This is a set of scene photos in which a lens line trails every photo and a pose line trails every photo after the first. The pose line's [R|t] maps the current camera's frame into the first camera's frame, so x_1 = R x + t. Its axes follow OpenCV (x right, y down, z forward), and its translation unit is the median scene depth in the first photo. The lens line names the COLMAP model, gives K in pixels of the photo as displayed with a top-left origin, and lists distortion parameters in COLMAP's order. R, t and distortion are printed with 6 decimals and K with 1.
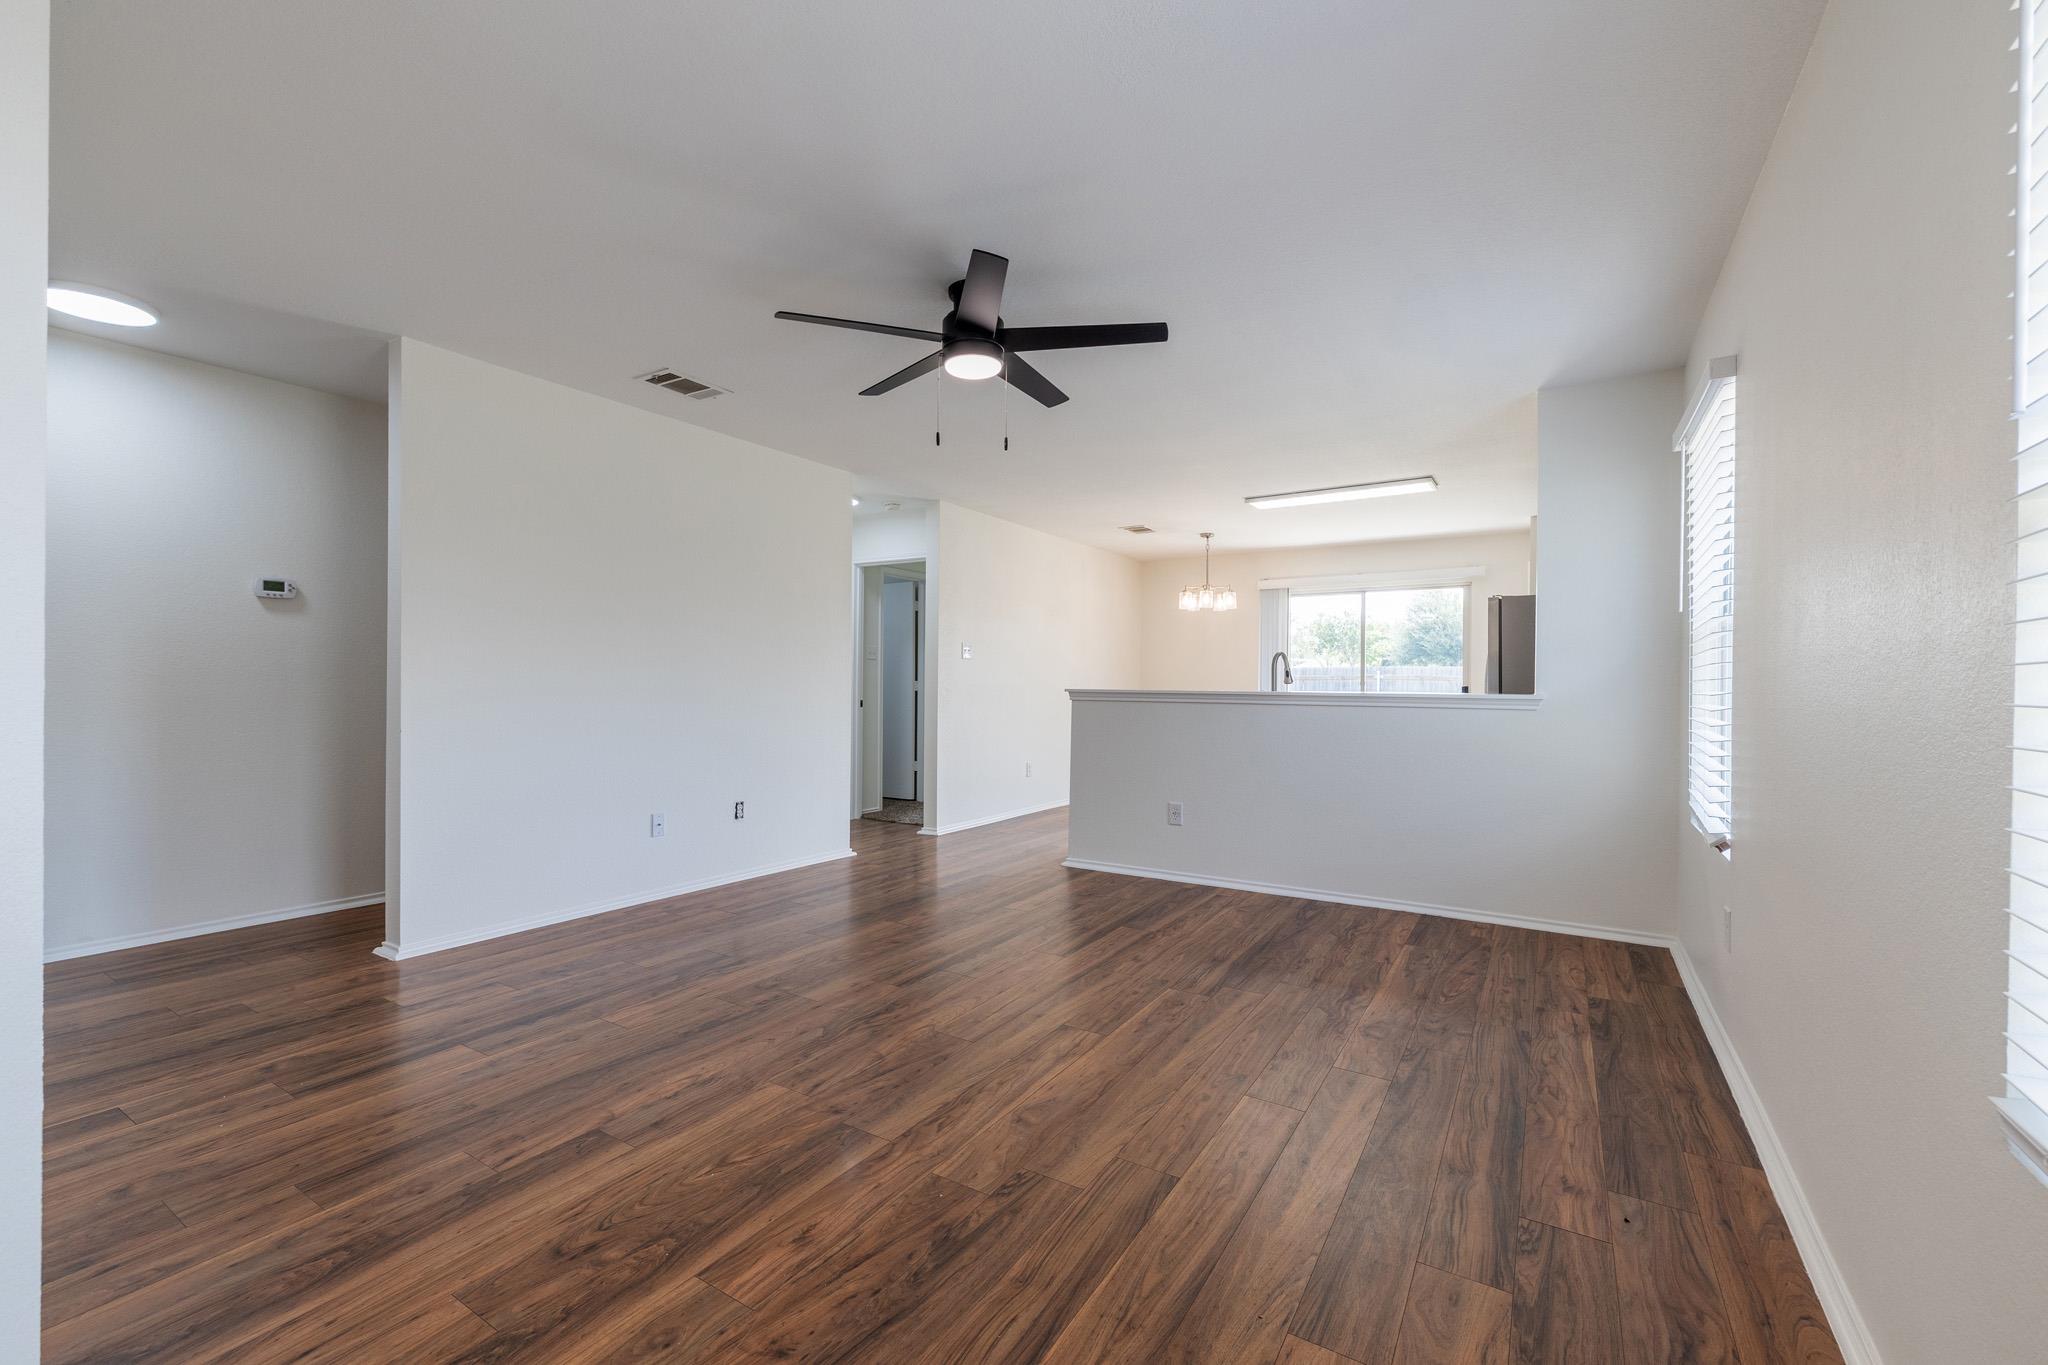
lens RADIAL K [[856.2, 0, 1025.8], [0, 856.2, 676.3], [0, 0, 1]] dist [0.000939, 0.000154]
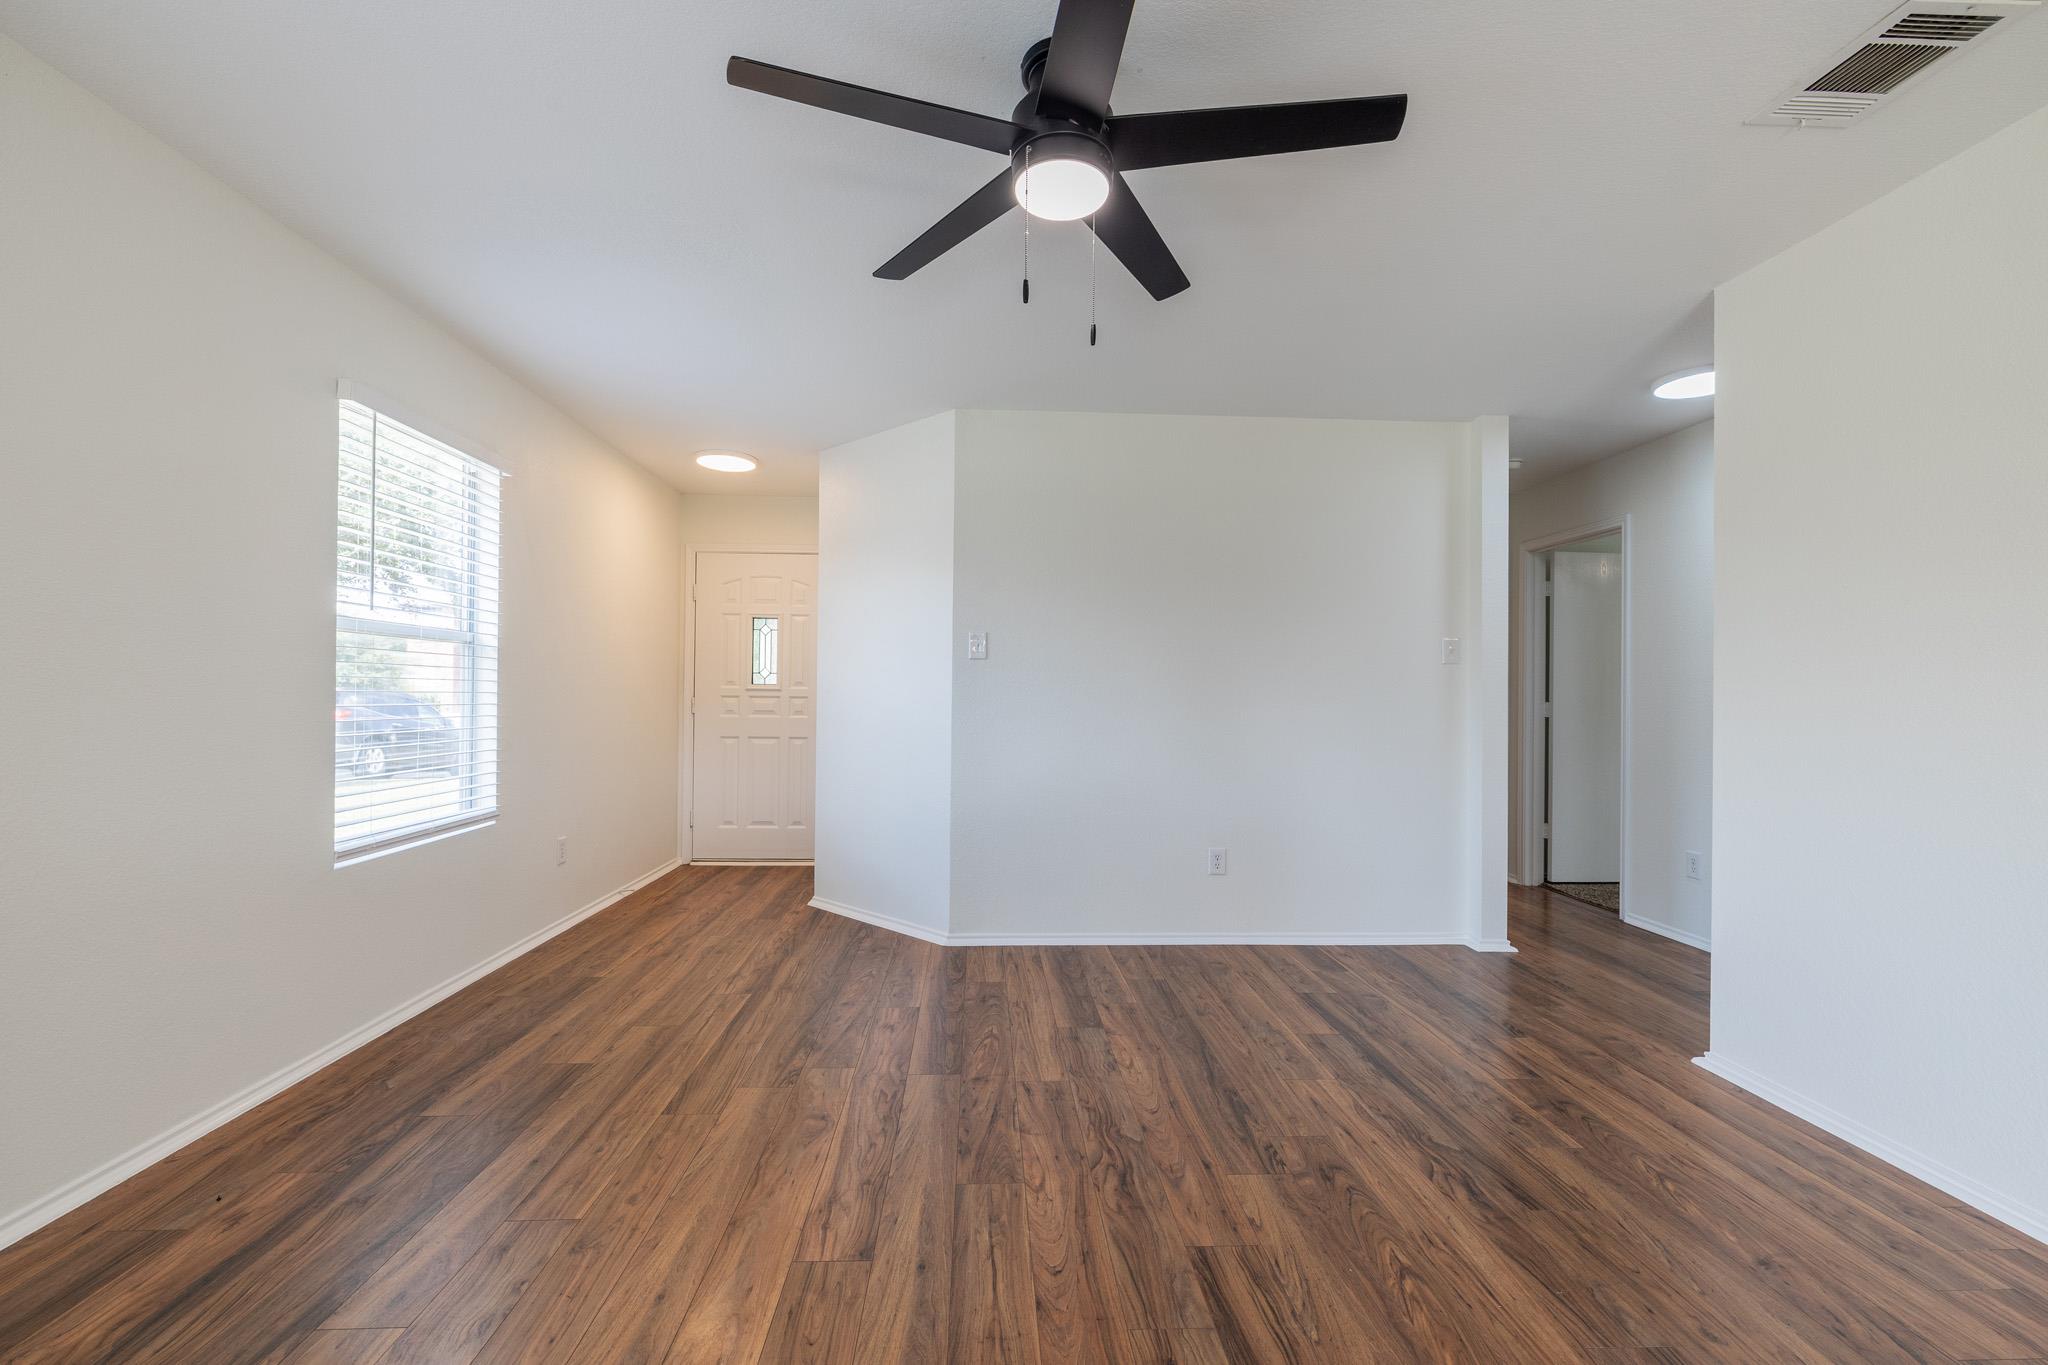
lens RADIAL K [[856.2, 0, 1018.7], [0, 856.2, 697.8], [0, 0, 1]] dist [0.000939, 0.000154]
pose [[-0.825515, -0.014844, -0.564184, 0.285844], [-0.012970, 0.999889, -0.007331, -0.000433], [0.564230, 0.001265, -0.825616, 1.437320]]
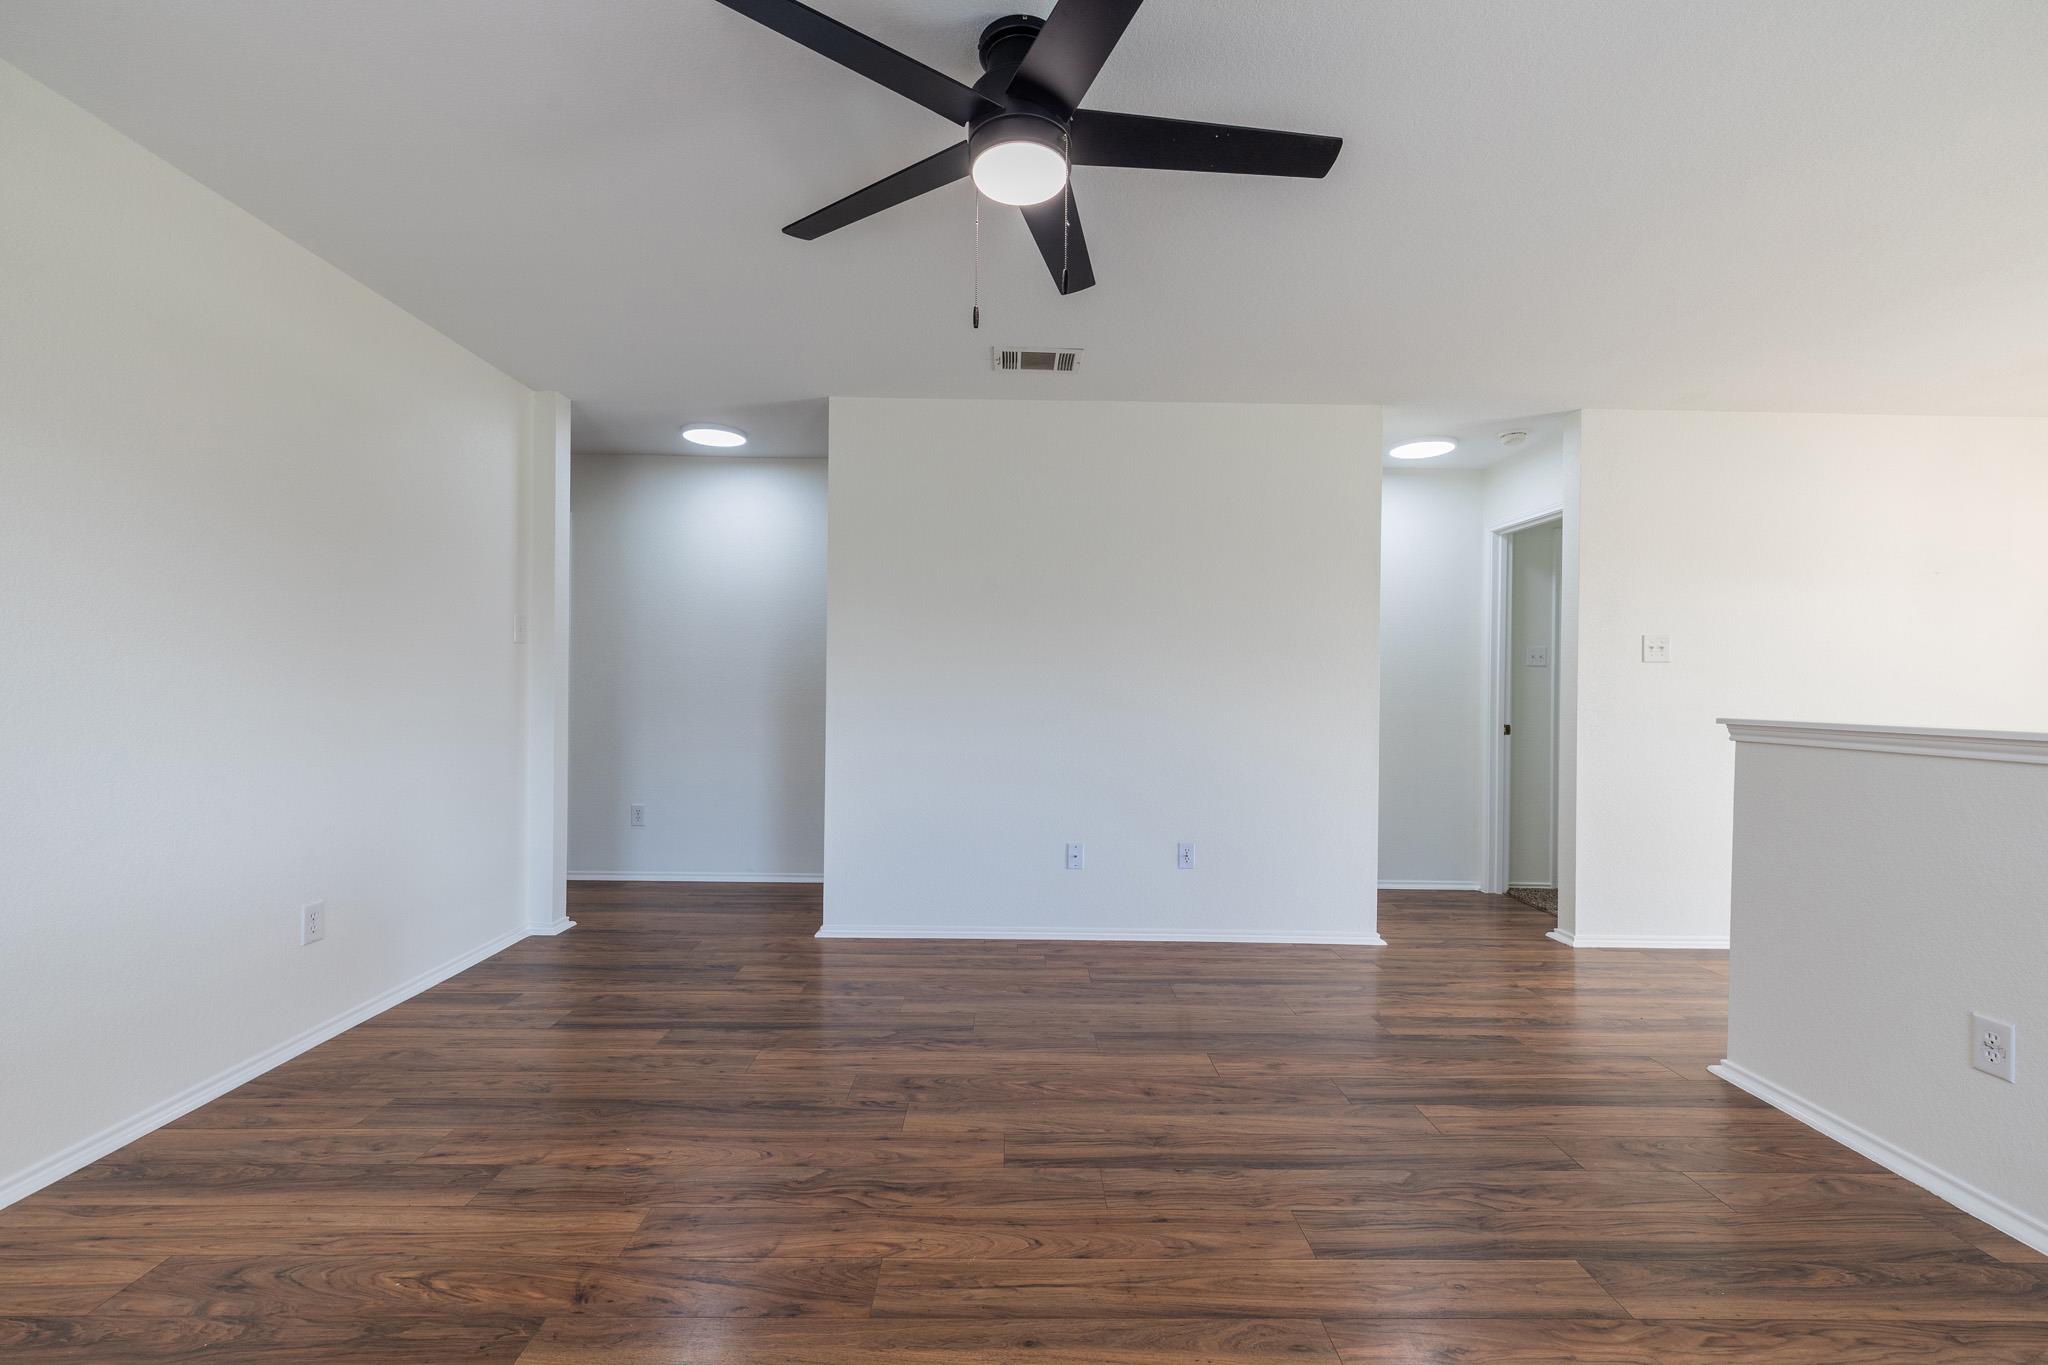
lens RADIAL K [[856.2, 0, 1018.5], [0, 856.2, 688.2], [0, 0, 1]] dist [0.000939, 0.000154]
pose [[0.538464, -0.000951, -0.842648, 0.425180], [-0.000546, 0.999999, -0.001477, -0.003501], [0.842648, 0.001256, 0.538463, 0.665940]]
